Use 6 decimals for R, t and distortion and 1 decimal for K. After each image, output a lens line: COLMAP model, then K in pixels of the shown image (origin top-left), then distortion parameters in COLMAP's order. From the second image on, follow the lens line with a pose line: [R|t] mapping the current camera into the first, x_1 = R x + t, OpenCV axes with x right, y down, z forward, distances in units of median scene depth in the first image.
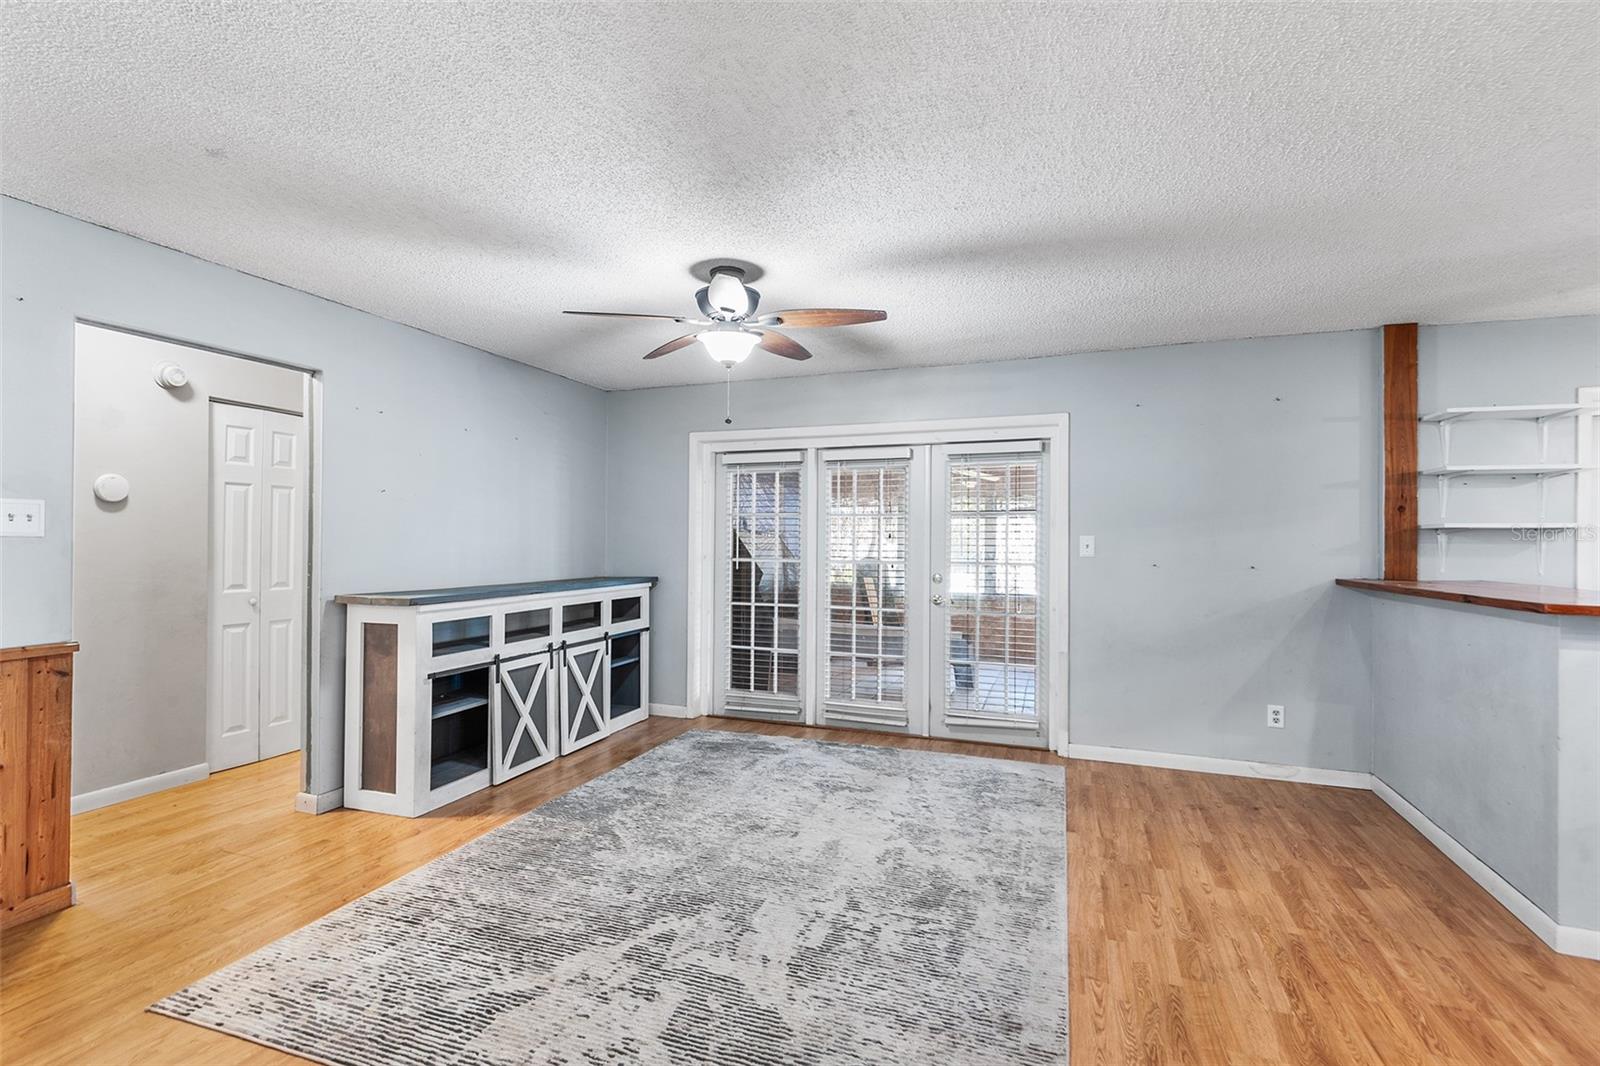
lens RADIAL K [[735.8, 0, 794.4], [0, 735.8, 538.2], [0, 0, 1]] dist [0.039620, -0.025976]
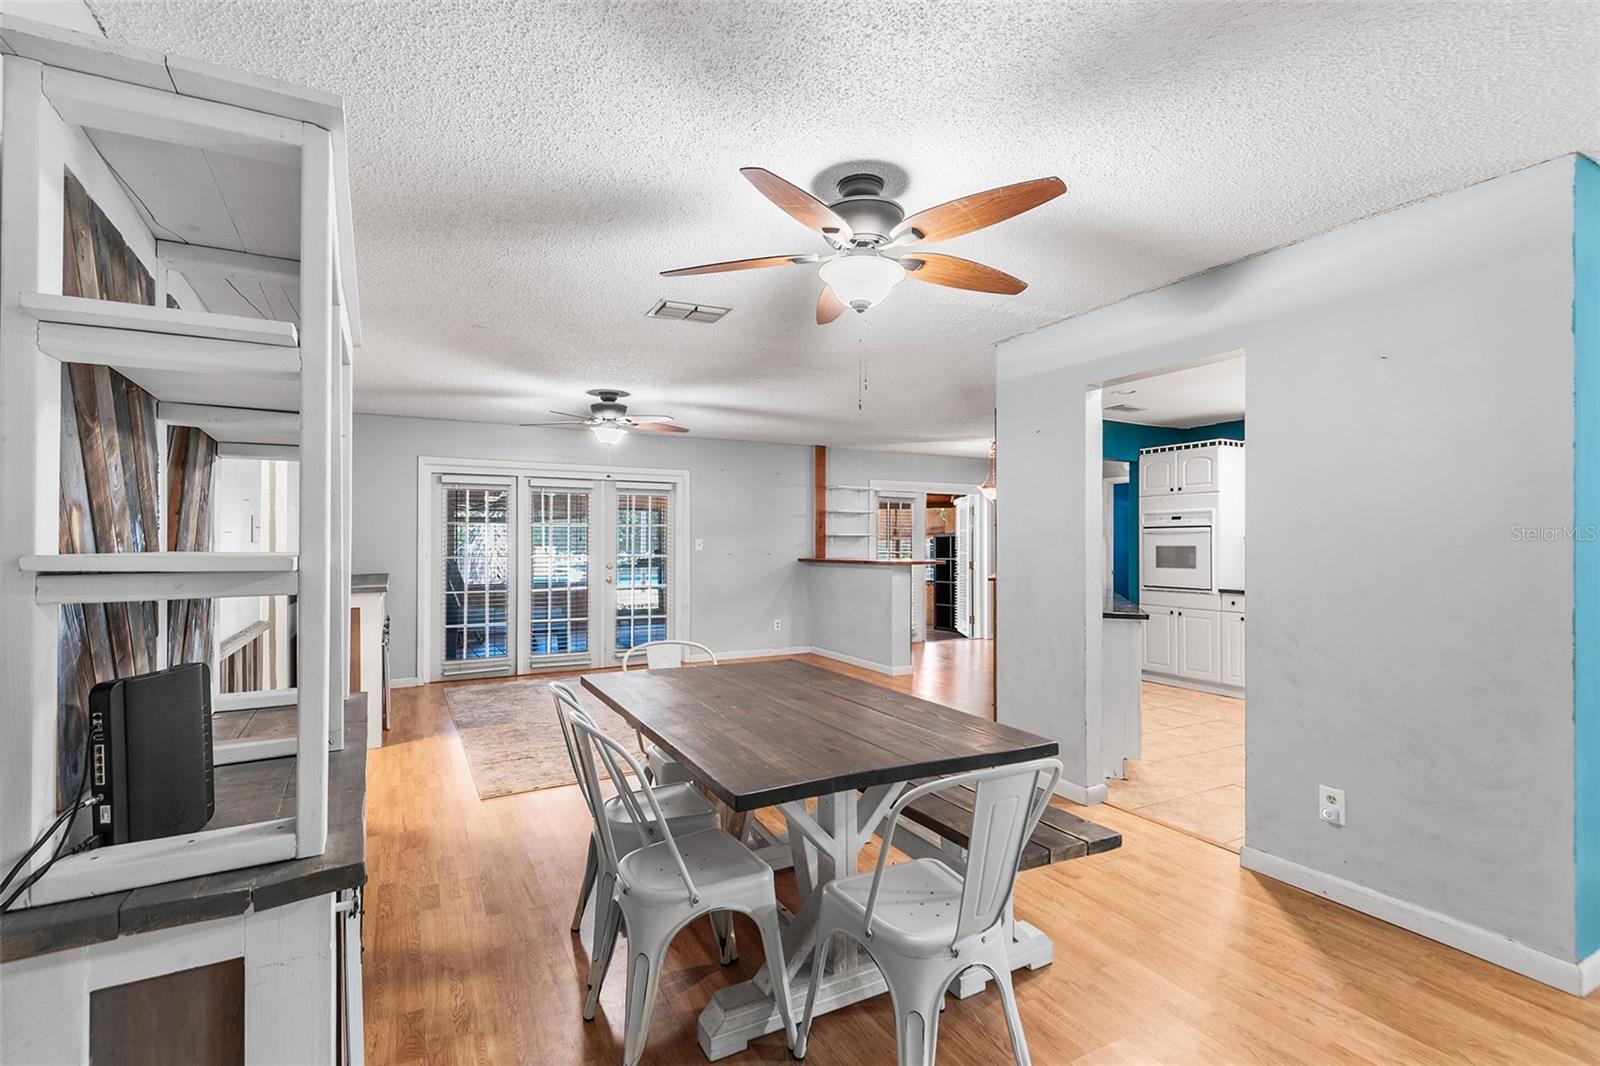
lens RADIAL K [[732.2, 0, 795.7], [0, 732.2, 538.9], [0, 0, 1]] dist [0.042293, -0.022686]
pose [[0.660630, -0.002192, 0.750708, -0.884664], [0.001492, 0.999998, 0.001607, -0.006396], [-0.750710, 0.000058, 0.660632, -0.404317]]
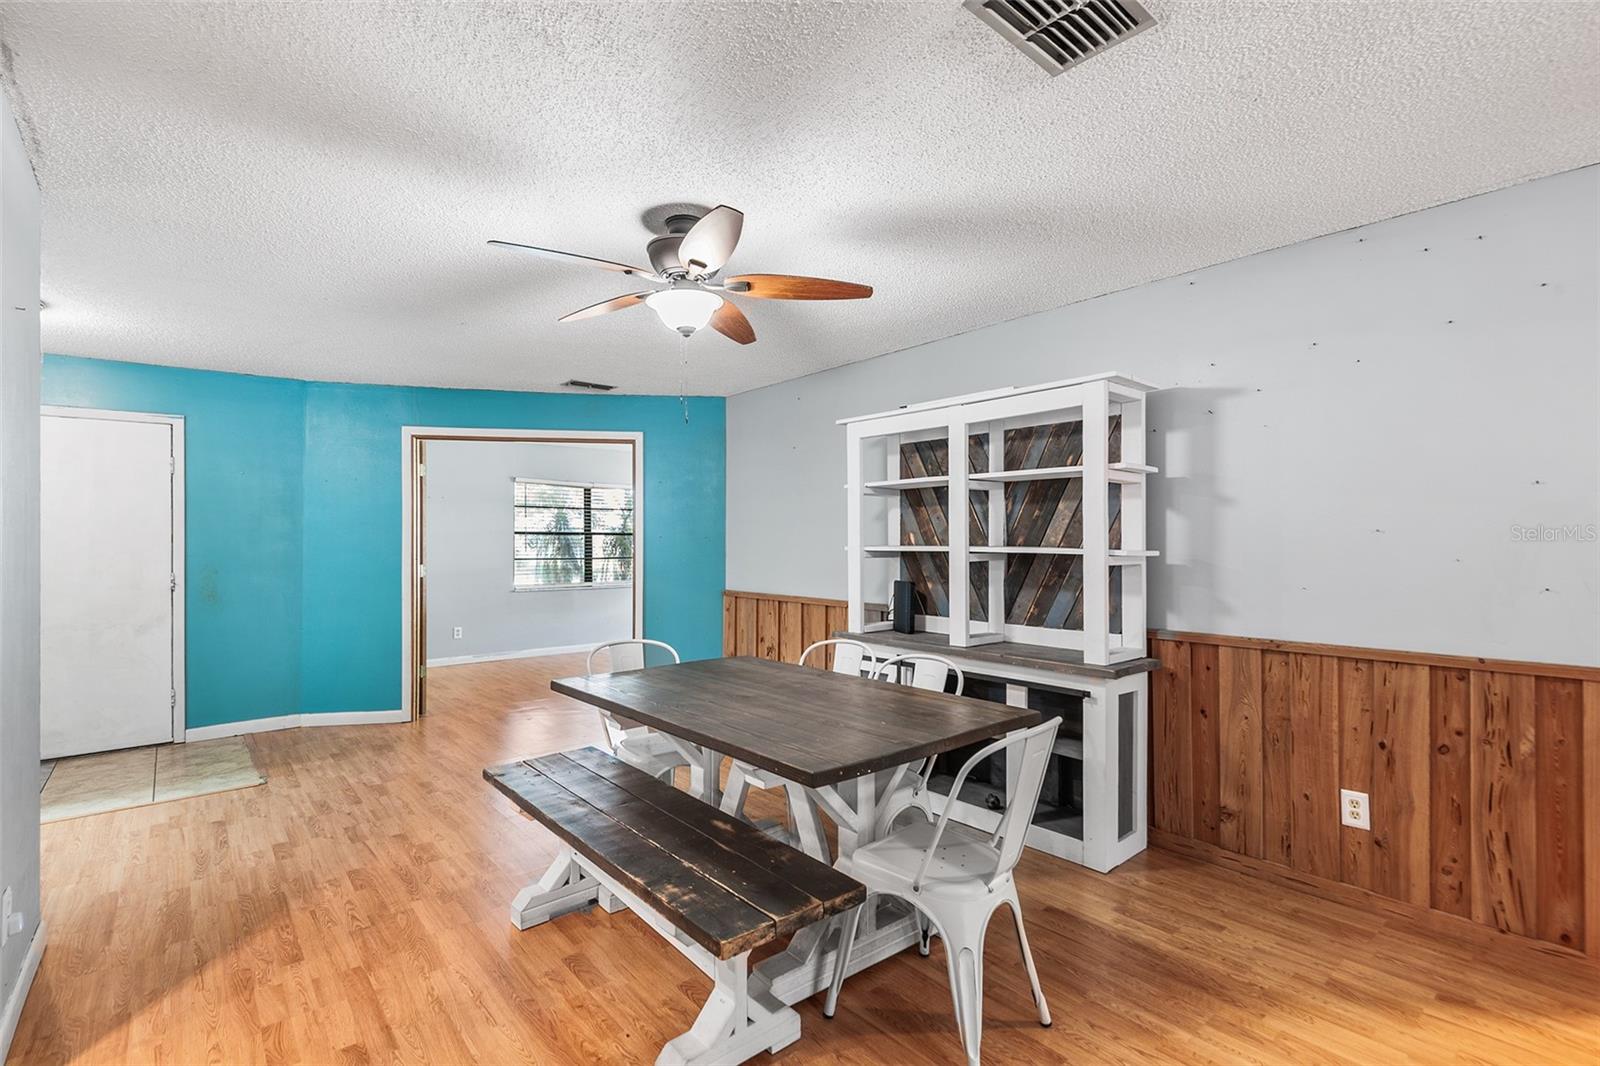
lens RADIAL K [[735.8, 0, 794.4], [0, 735.8, 538.2], [0, 0, 1]] dist [0.039620, -0.025976]
pose [[-0.492696, -0.009510, -0.870149, 0.119437], [-0.000053, 0.999941, -0.010899, 0.001164], [0.870201, -0.005324, -0.492667, 0.355847]]
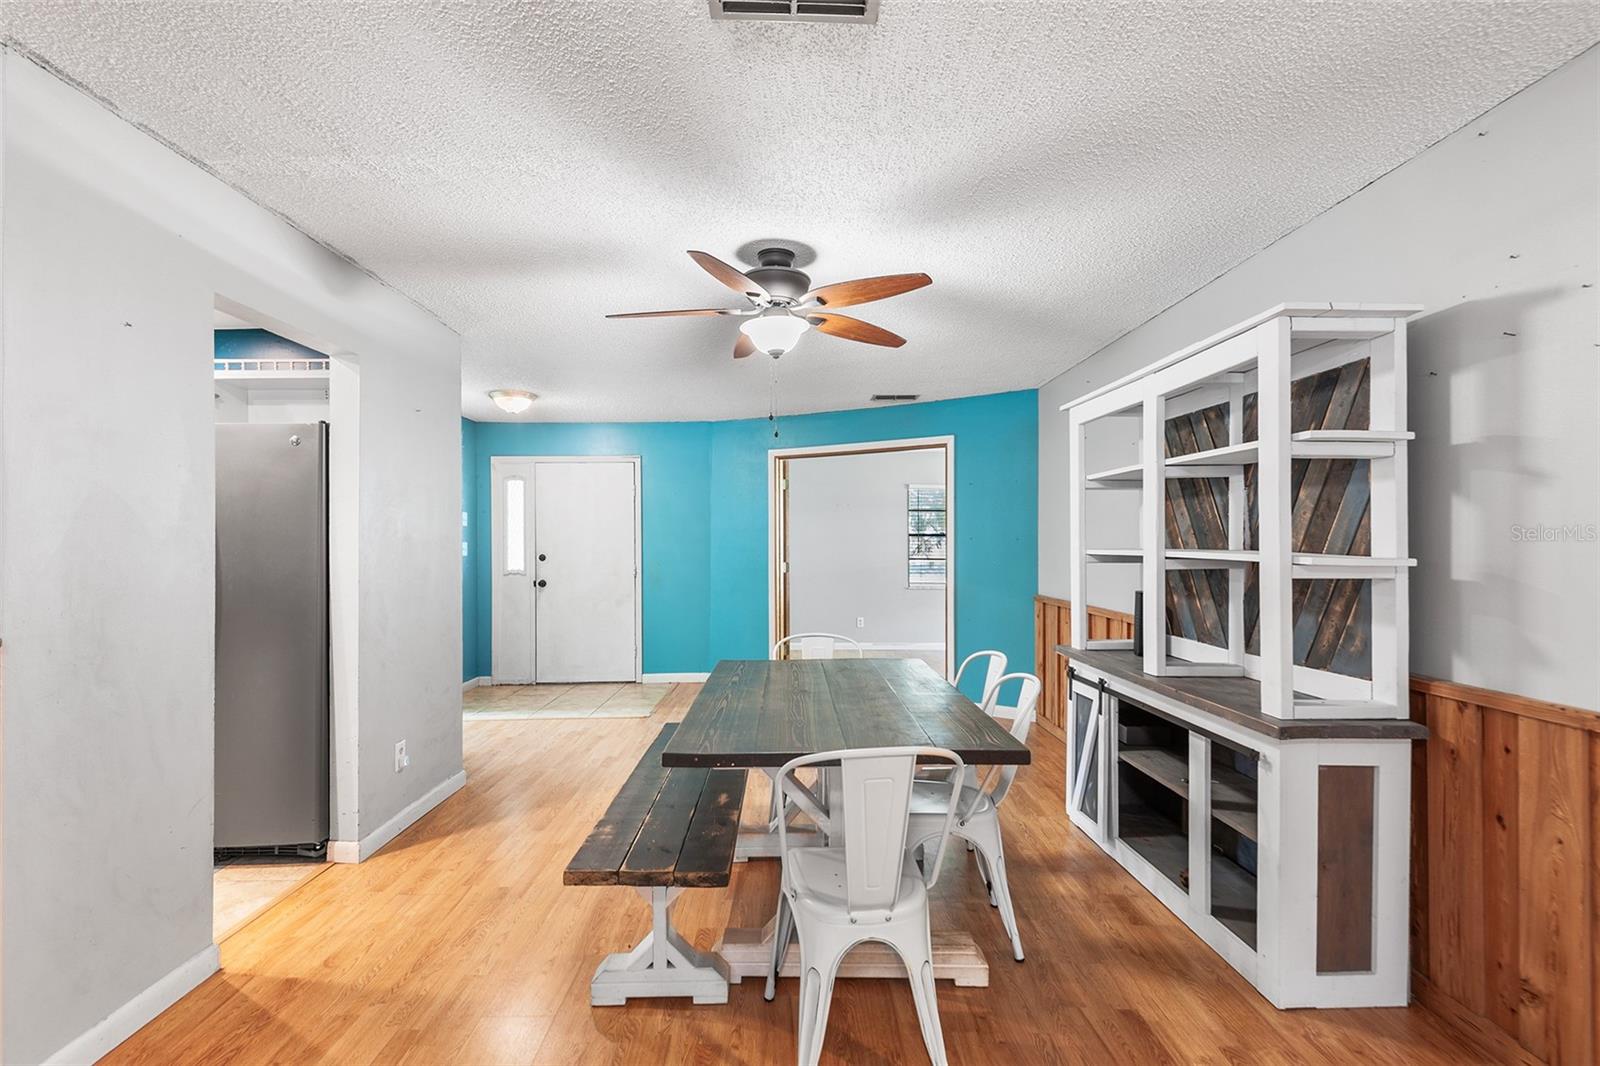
lens RADIAL K [[734.1, 0, 793.5], [0, 734.1, 539.7], [0, 0, 1]] dist [0.036718, -0.018455]
pose [[-0.933330, -0.005714, -0.358973, -0.163980], [-0.002796, 0.999959, -0.008646, -0.001442], [0.359008, -0.007065, -0.933308, 0.628689]]
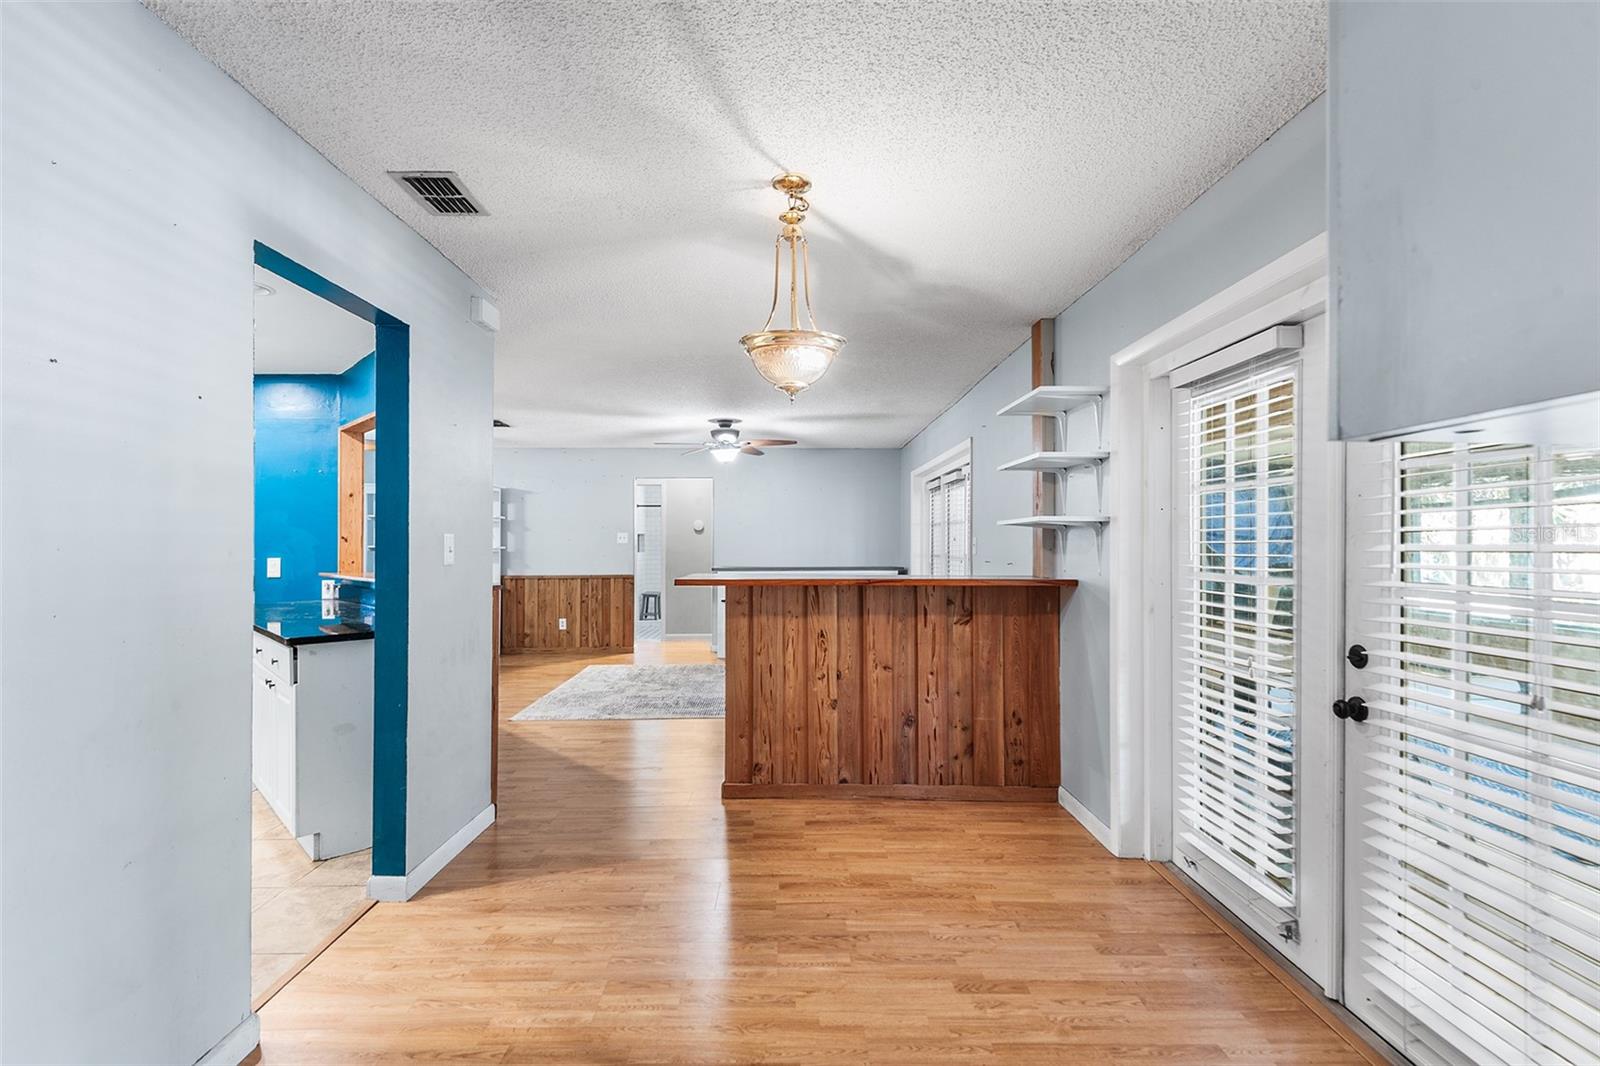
lens RADIAL K [[735.8, 0, 794.4], [0, 735.8, 538.2], [0, 0, 1]] dist [0.039620, -0.025976]
pose [[0.354239, -0.011361, -0.935086, 1.583364], [0.006350, 0.999932, -0.009743, 0.007667], [0.935133, -0.002486, 0.354287, 0.329420]]
